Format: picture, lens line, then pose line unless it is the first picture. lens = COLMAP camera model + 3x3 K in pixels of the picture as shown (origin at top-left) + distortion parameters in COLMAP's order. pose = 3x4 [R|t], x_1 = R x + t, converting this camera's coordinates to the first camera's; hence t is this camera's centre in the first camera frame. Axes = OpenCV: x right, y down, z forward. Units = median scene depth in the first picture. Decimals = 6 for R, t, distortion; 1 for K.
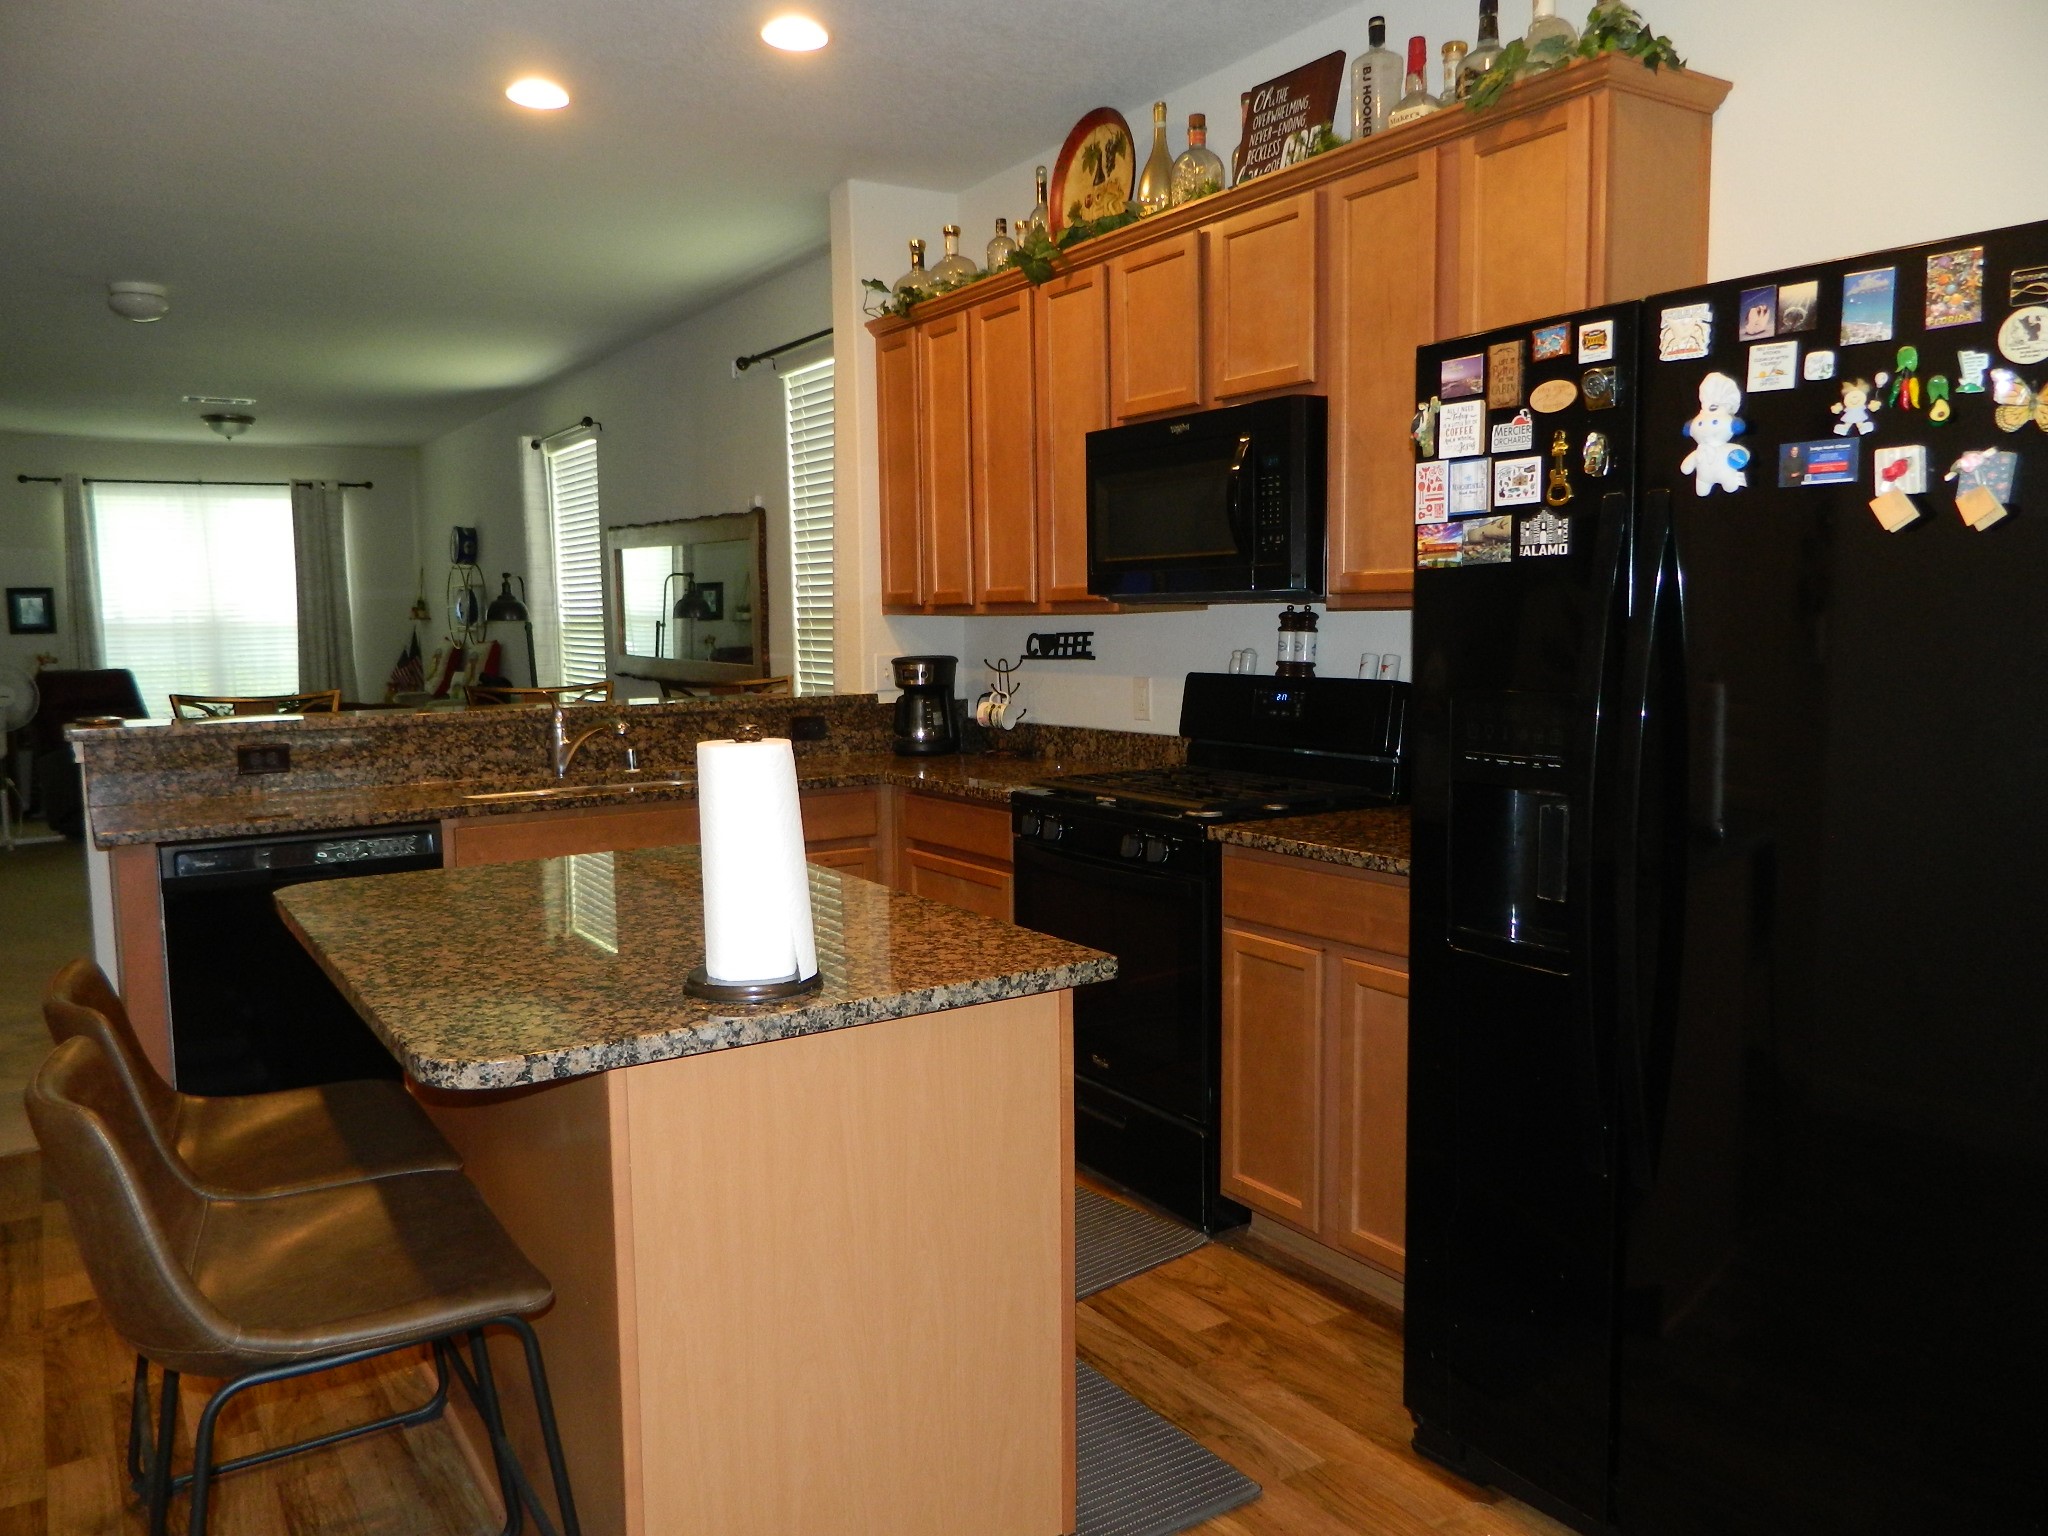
lens RADIAL K [[1514.5, 0, 1018.1], [0, 1514.5, 762.6], [0, 0, 1]] dist [0.004033, -0.007444]
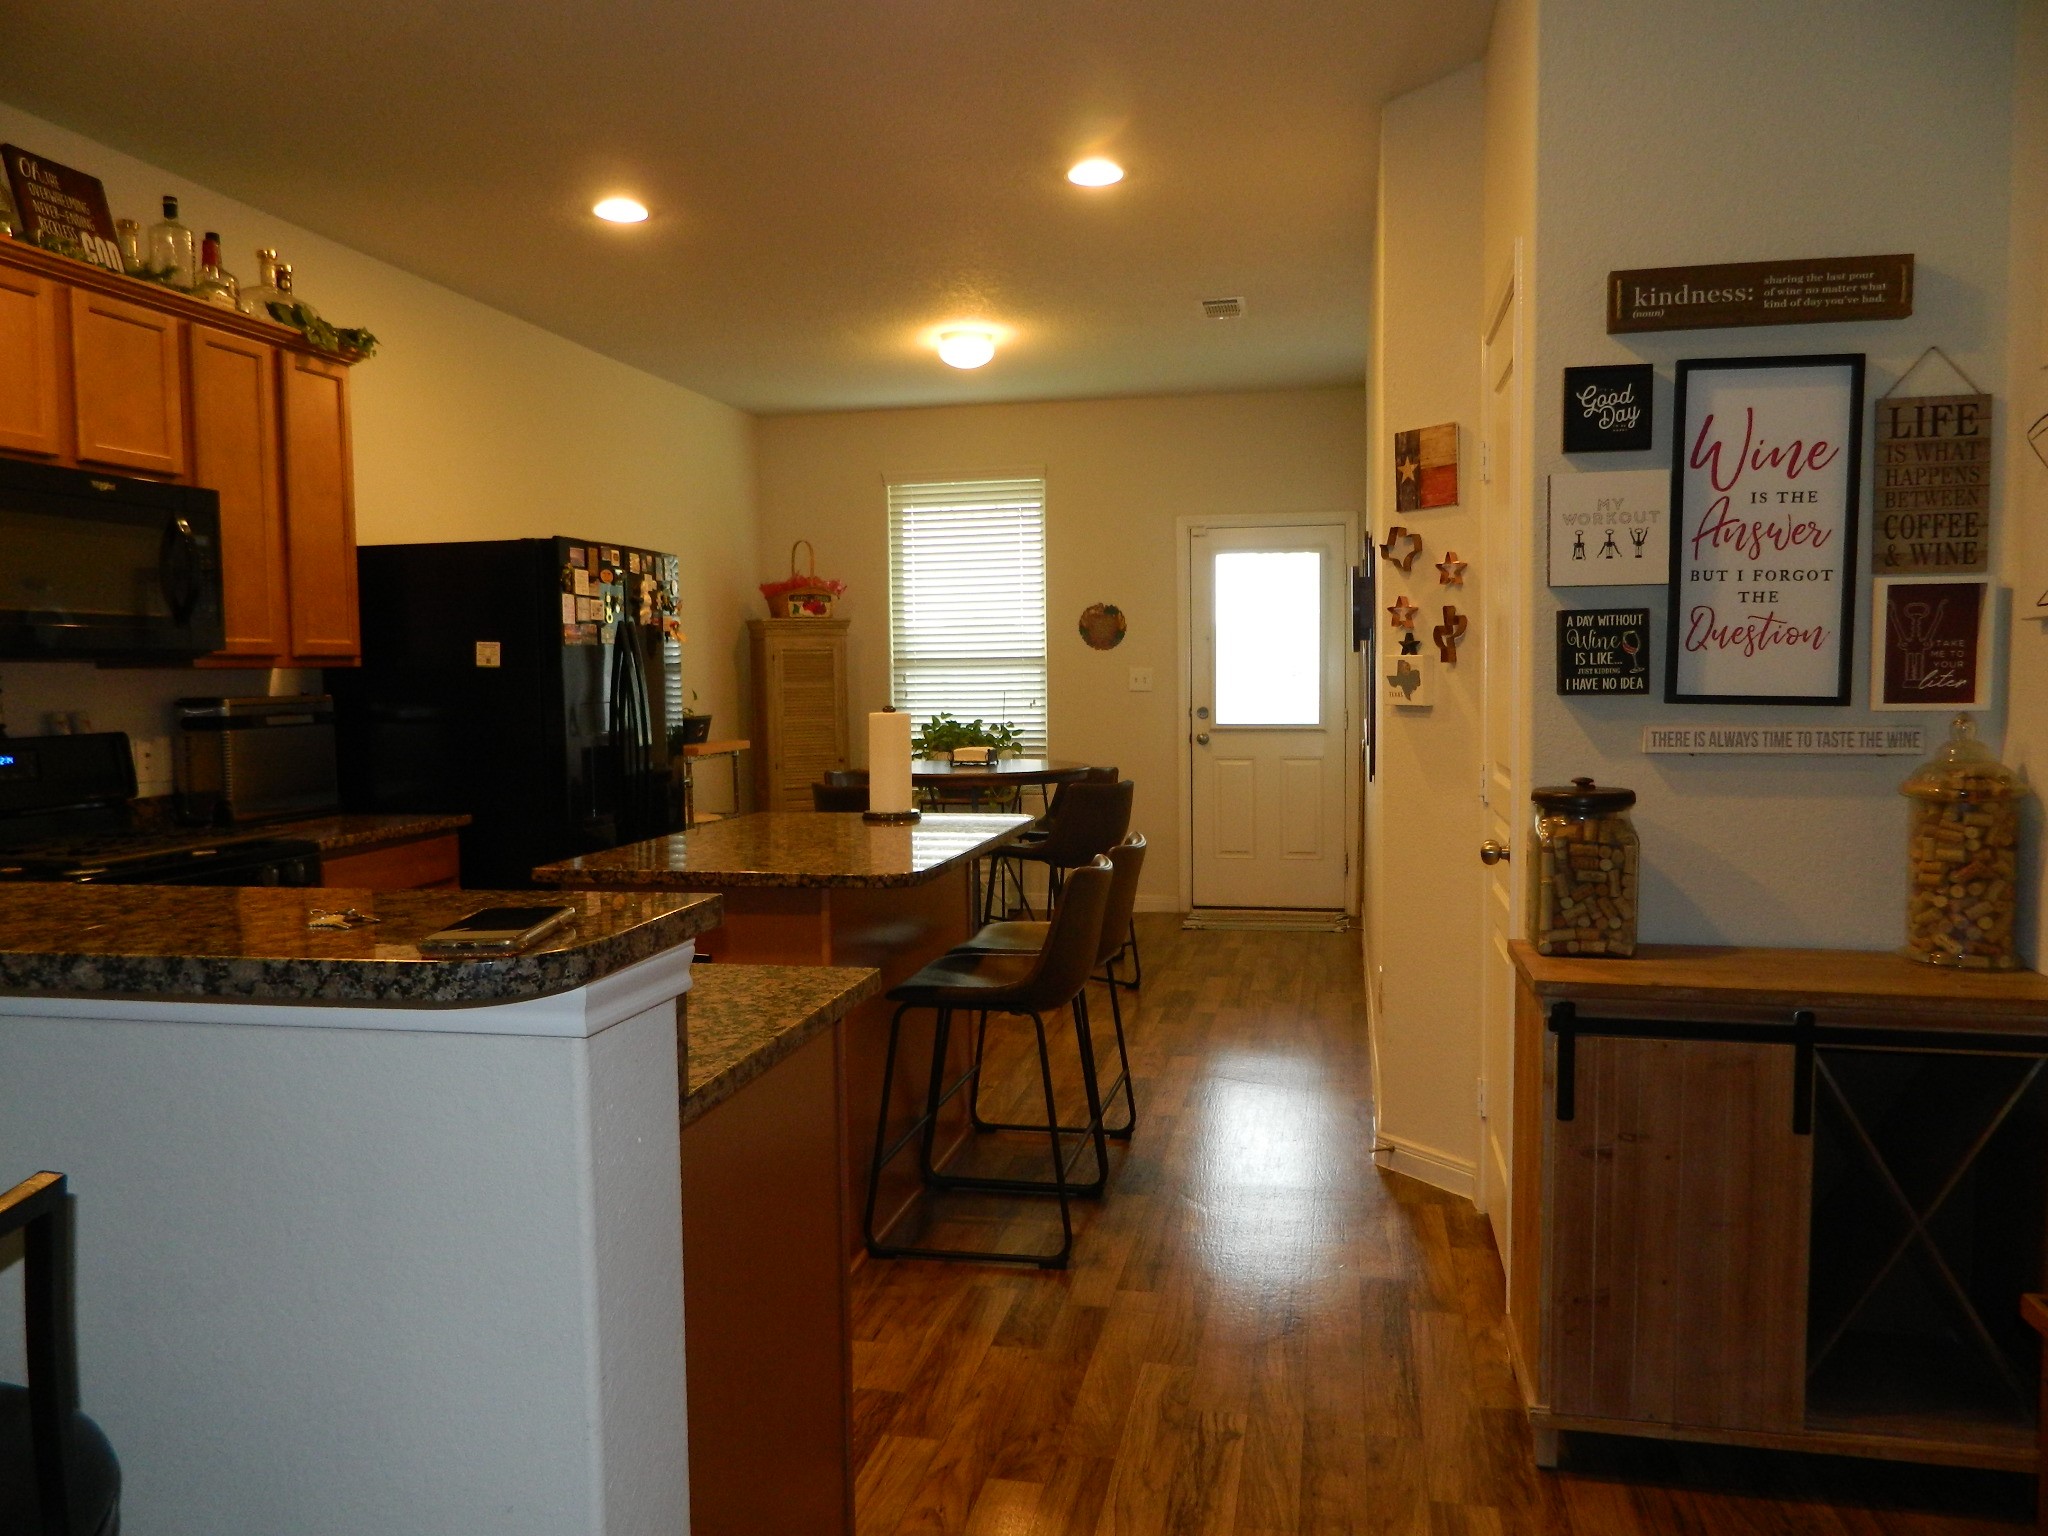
lens RADIAL K [[1514.5, 0, 1028.1], [0, 1514.5, 756.9], [0, 0, 1]] dist [0.004033, -0.007444]
pose [[-0.709863, -0.018000, 0.704110, -0.951869], [0.092178, 0.988702, 0.118206, -0.097645], [-0.698282, 0.148813, -0.700183, 1.198414]]
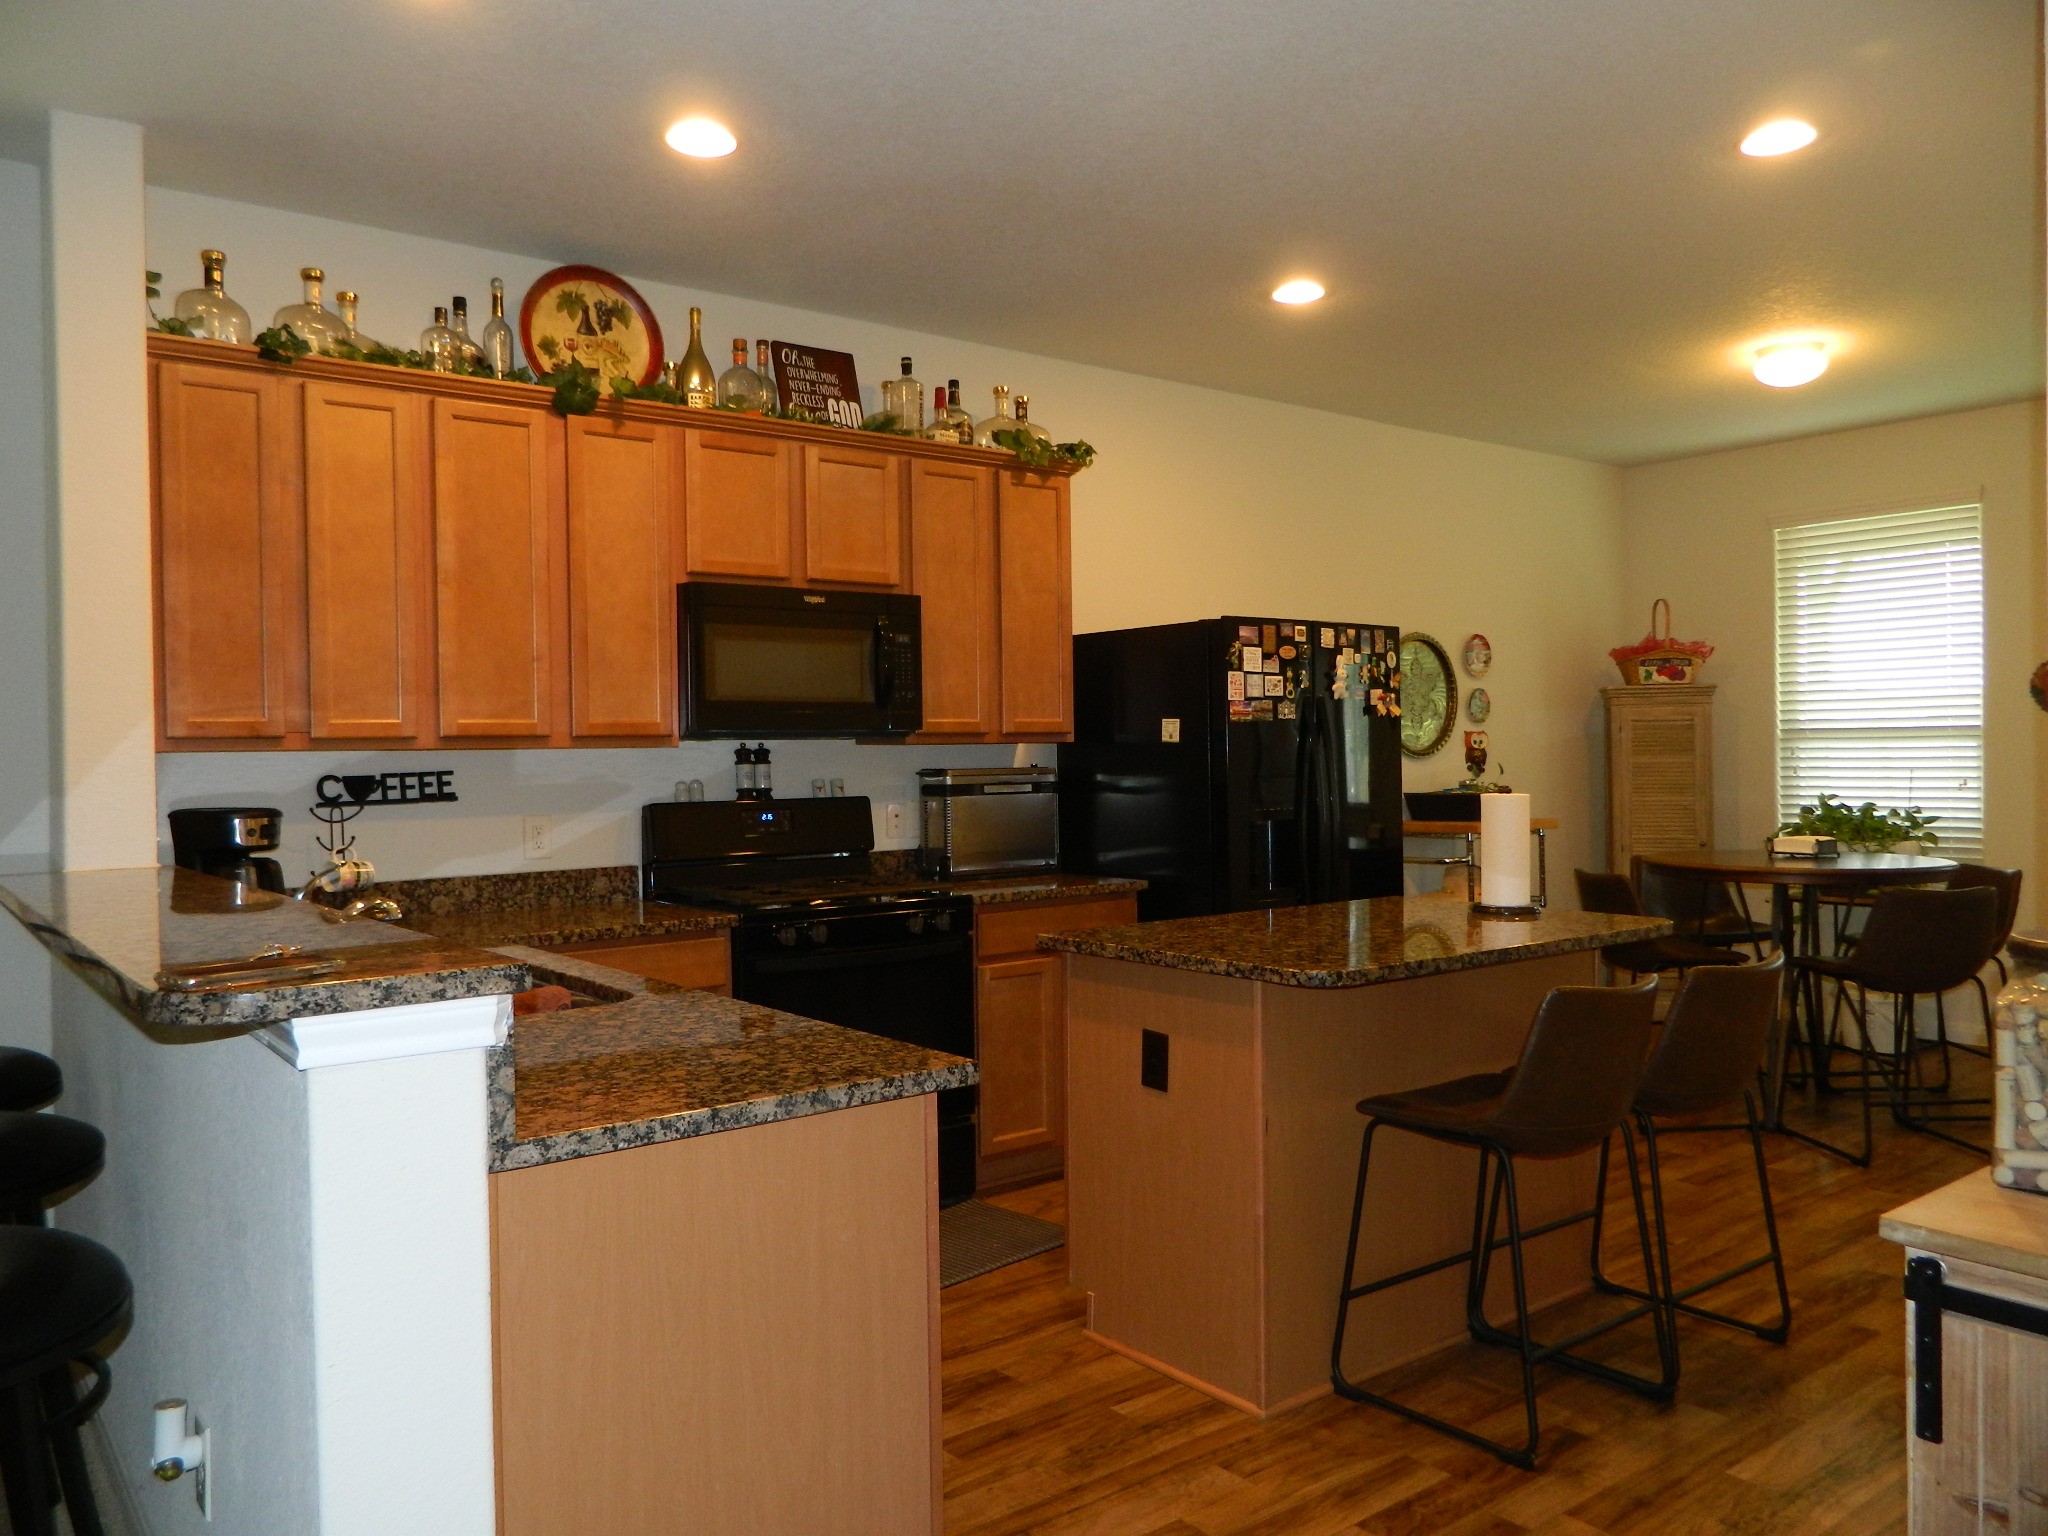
lens RADIAL K [[1514.5, 0, 1022.5], [0, 1514.5, 760.8], [0, 0, 1]] dist [0.004033, -0.007444]
pose [[-0.090868, 0.009031, 0.995822, -1.059321], [0.112169, 0.993688, 0.001224, -0.065525], [-0.989526, 0.111811, -0.091308, 0.884279]]
